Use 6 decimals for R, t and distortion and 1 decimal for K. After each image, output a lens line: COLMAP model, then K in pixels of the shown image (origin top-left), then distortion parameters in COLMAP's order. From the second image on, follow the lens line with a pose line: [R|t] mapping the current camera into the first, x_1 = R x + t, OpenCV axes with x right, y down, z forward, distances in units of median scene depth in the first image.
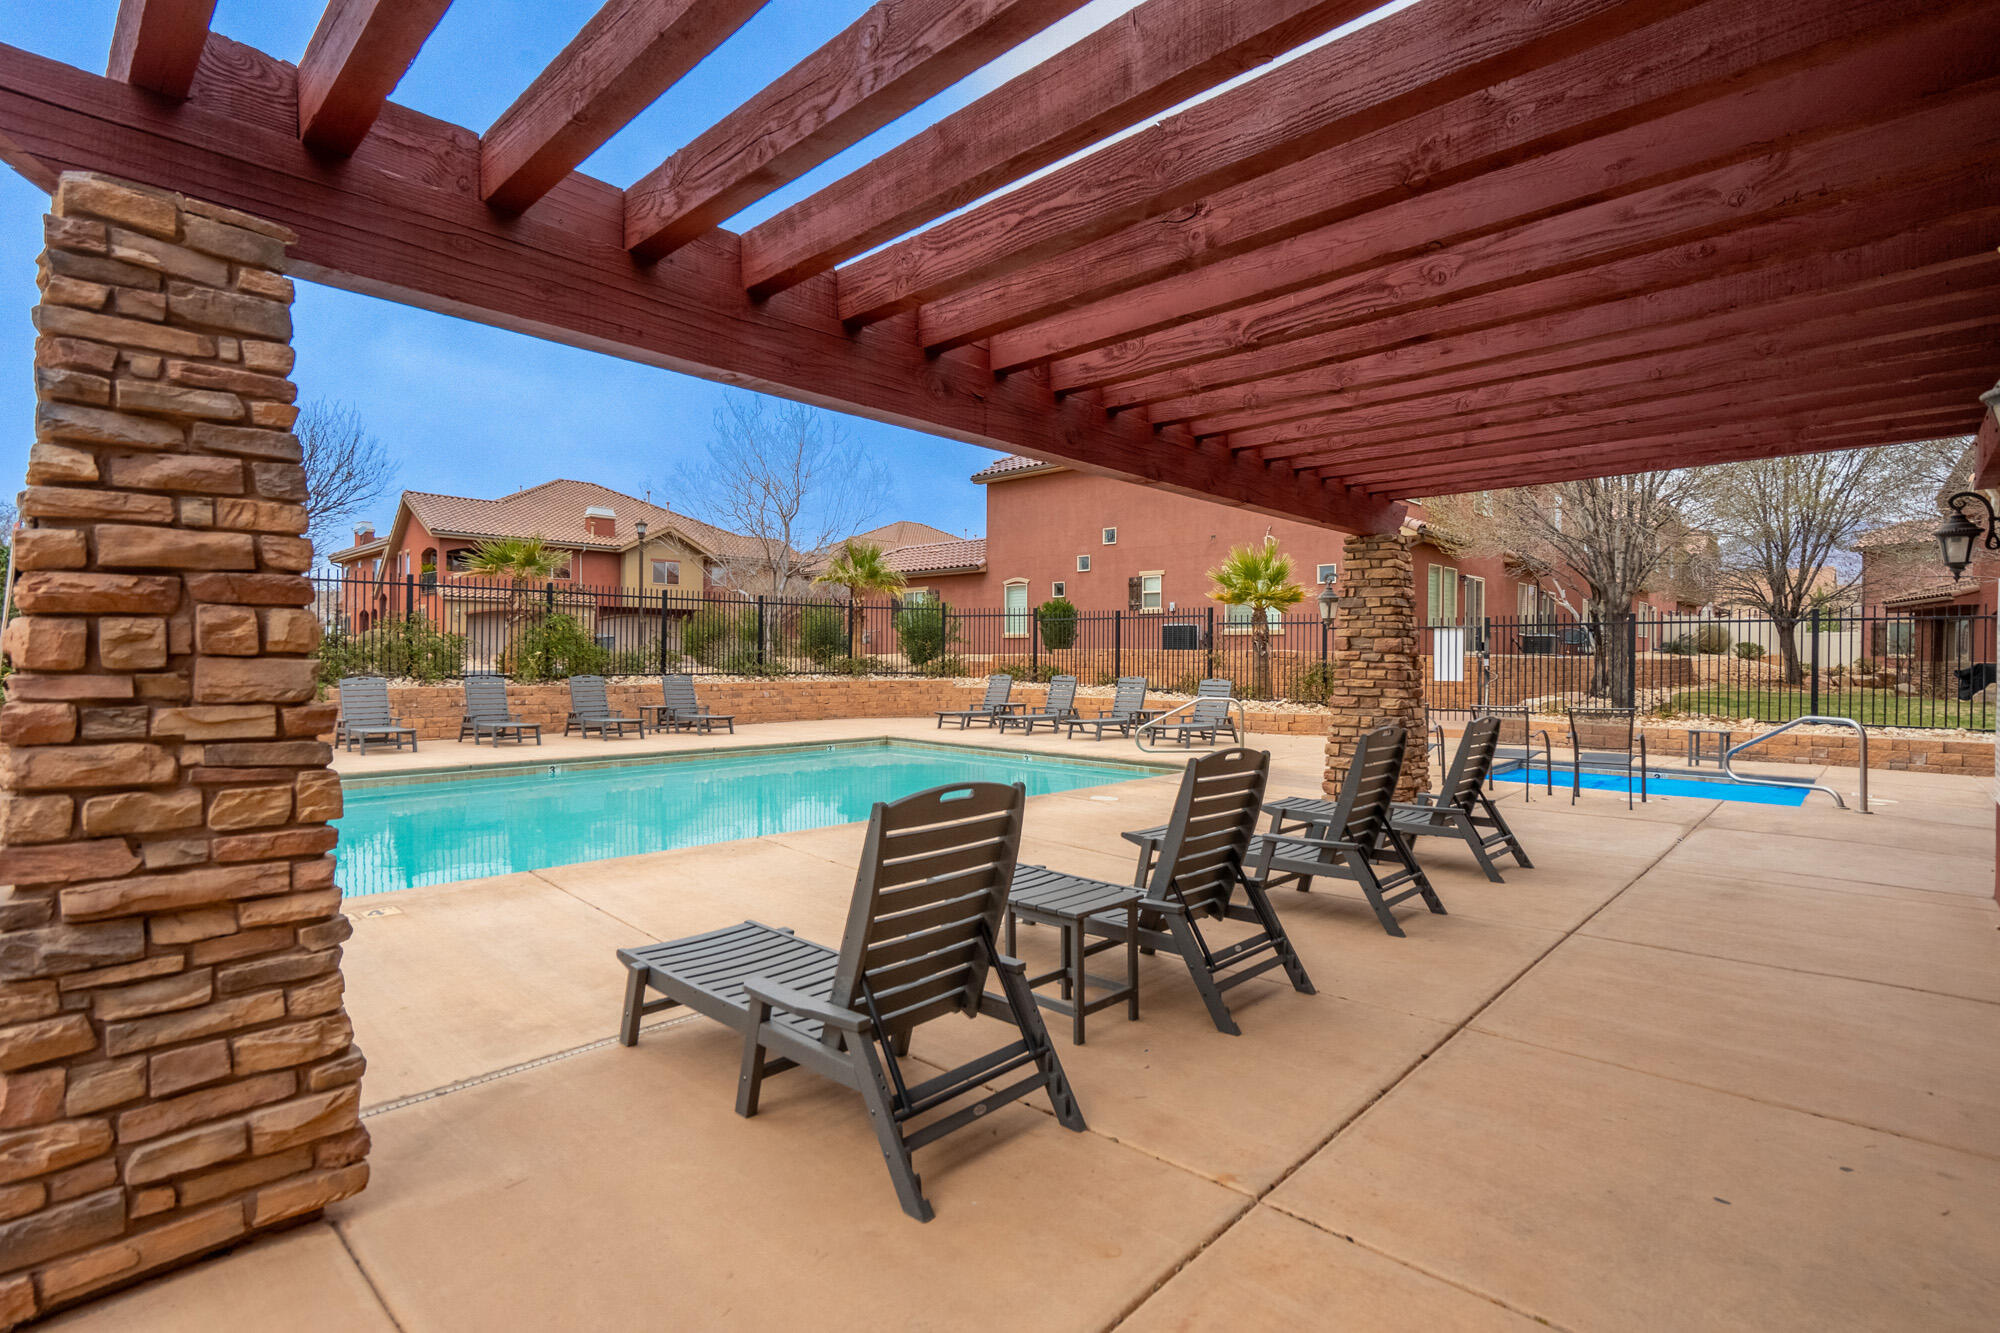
lens RADIAL K [[934.0, 0, 1000.0], [0, 934.0, 666.5], [0, 0, 1]] dist [0.001642, 0.000585]
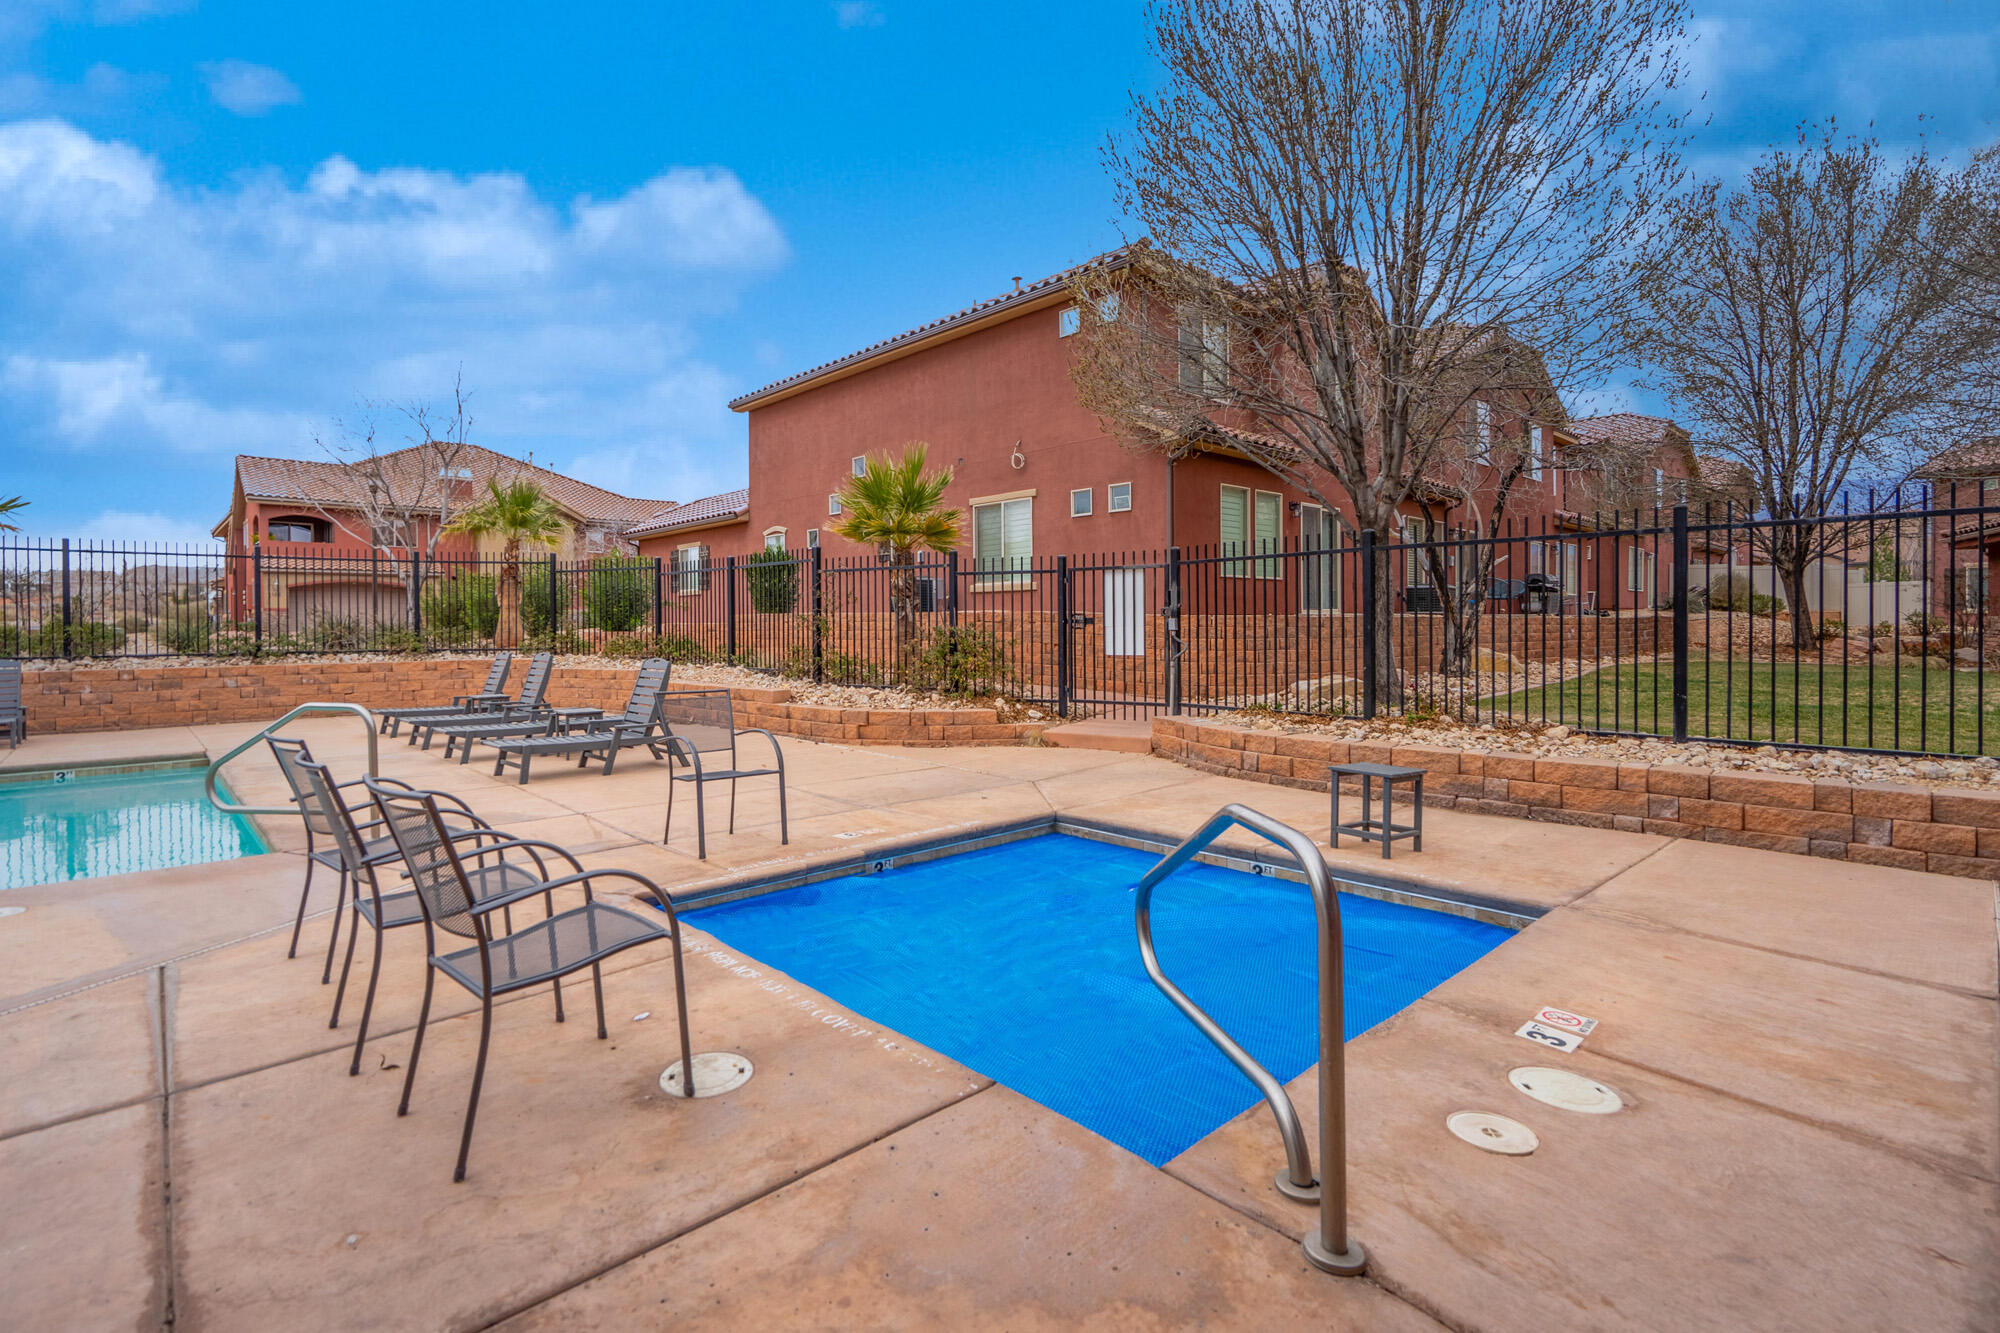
lens RADIAL K [[912.6, 0, 995.9], [0, 912.6, 643.4], [0, 0, 1]] dist [0.001263, -0.000088]
pose [[0.997064, -0.012087, -0.075609, 0.385685], [0.012676, 0.999893, 0.007315, 0.001949], [0.075513, -0.008252, 0.997111, 0.347215]]
